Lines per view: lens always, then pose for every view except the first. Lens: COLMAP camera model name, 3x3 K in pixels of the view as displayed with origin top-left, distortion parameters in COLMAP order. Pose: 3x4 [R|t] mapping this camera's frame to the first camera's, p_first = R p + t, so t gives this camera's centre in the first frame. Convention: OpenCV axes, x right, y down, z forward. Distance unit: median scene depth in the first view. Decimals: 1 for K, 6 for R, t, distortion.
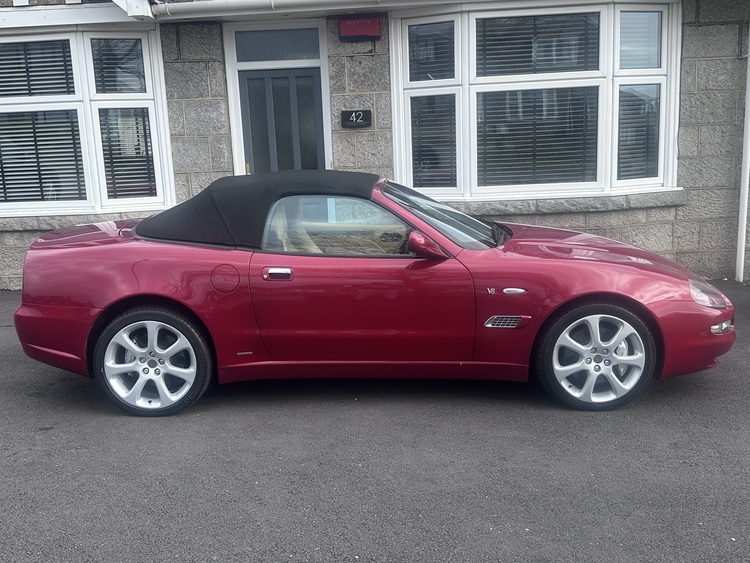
lens RADIAL K [[769.1, 0, 370.0], [0, 769.1, 279.8], [0, 0, 1]] dist [0.209955, -0.462775]
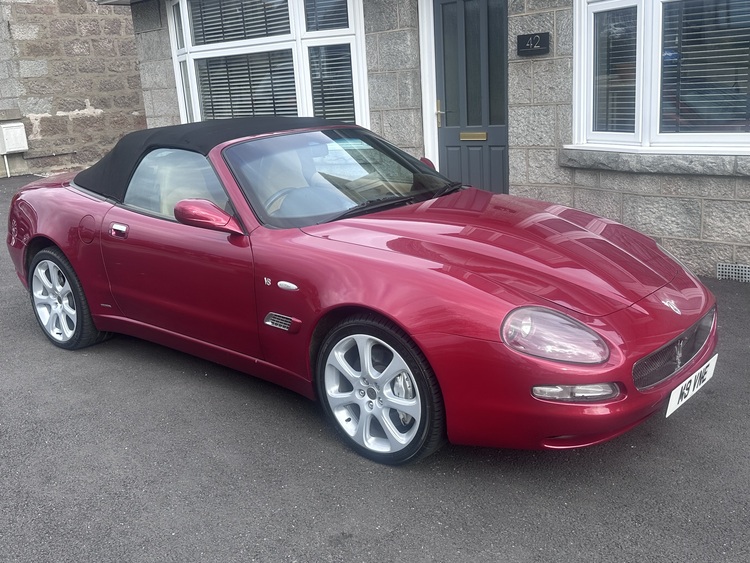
lens RADIAL K [[769.1, 0, 370.0], [0, 769.1, 279.8], [0, 0, 1]] dist [0.209955, -0.462775]
pose [[0.765410, 0.150034, -0.625809, 0.417995], [-0.086707, 0.987620, 0.130726, -0.057395], [0.637674, -0.045797, 0.768943, 0.251138]]
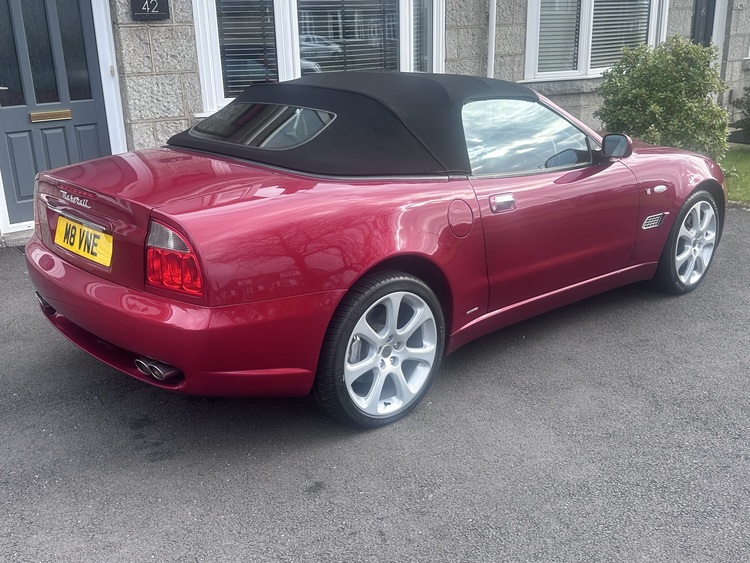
lens RADIAL K [[769.1, 0, 370.0], [0, 769.1, 279.8], [0, 0, 1]] dist [0.209955, -0.462775]
pose [[0.737915, -0.192015, 0.647002, -0.422781], [0.122022, 0.980832, 0.151920, -0.038377], [-0.663771, -0.033155, 0.747200, 0.278575]]
